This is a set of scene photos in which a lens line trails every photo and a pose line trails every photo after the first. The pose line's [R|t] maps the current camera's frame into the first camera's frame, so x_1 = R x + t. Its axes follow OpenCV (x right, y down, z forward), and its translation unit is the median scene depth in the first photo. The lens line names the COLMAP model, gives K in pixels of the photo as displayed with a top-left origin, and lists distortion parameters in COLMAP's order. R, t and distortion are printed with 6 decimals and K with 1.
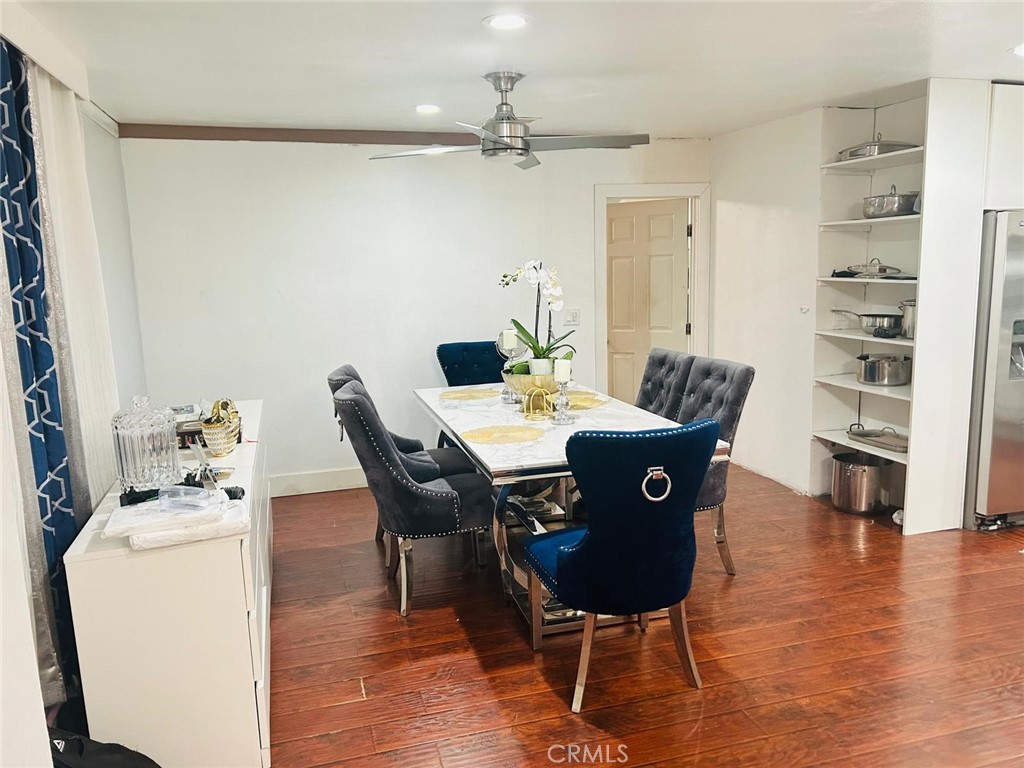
lens RADIAL K [[780.7, 0, 522.1], [0, 780.7, 399.0], [0, 0, 1]] dist [0.060505, -0.059144]
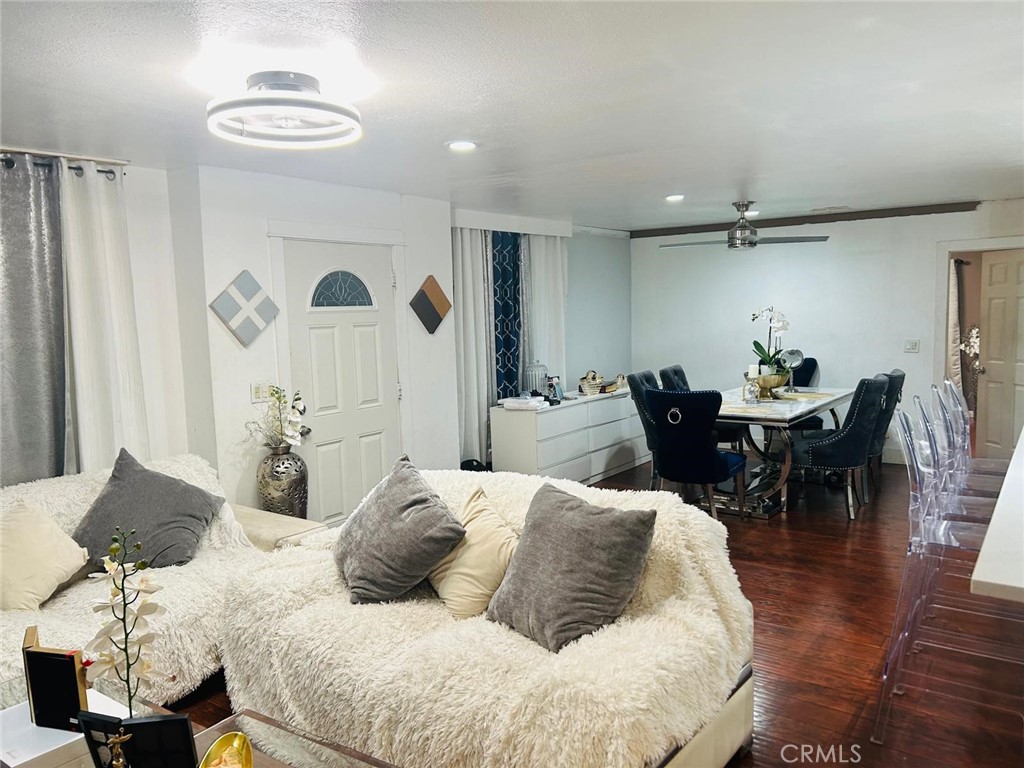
lens RADIAL K [[771.0, 0, 507.1], [0, 771.0, 393.9], [0, 0, 1]] dist [0.064481, -0.100500]
pose [[0.602565, 0.100553, -0.791710, 0.965180], [-0.130249, 0.991120, 0.026748, 0.033514], [0.787370, 0.087001, 0.610311, -0.394750]]
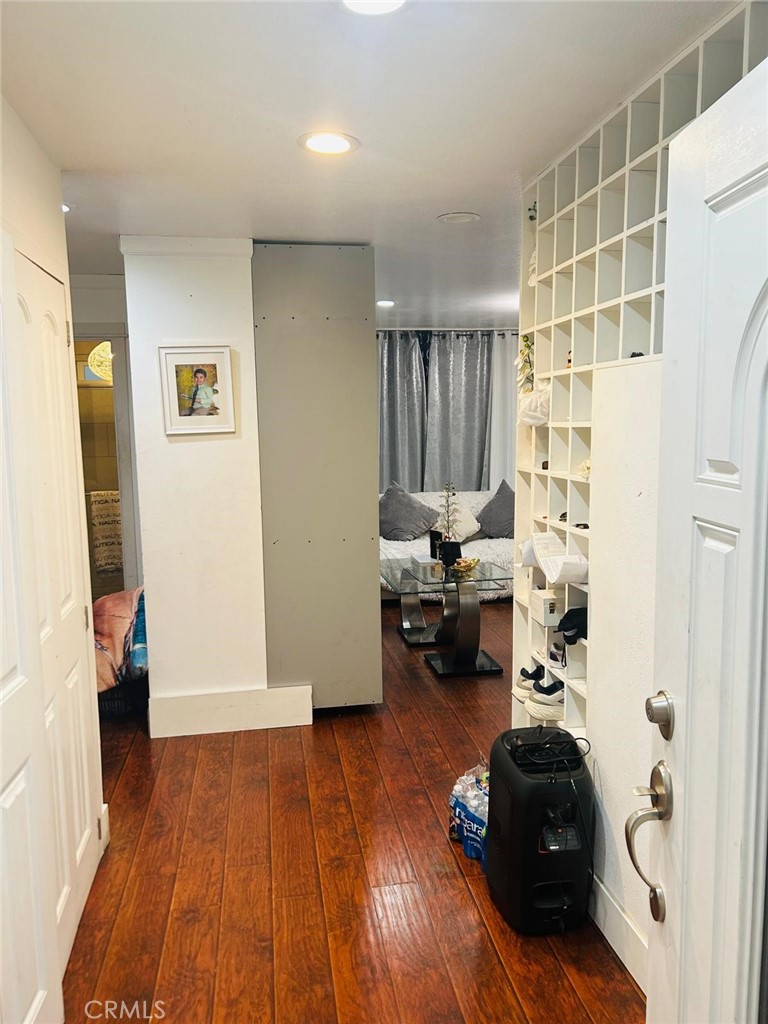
lens RADIAL K [[780.7, 0, 384.0], [0, 780.7, 512.0], [0, 0, 1]] dist [0.060505, -0.059144]
pose [[-0.129973, 0.147455, -0.980492, 1.775197], [-0.145898, 0.975272, 0.166010, -0.004554], [0.980725, 0.164629, -0.105246, -0.260740]]
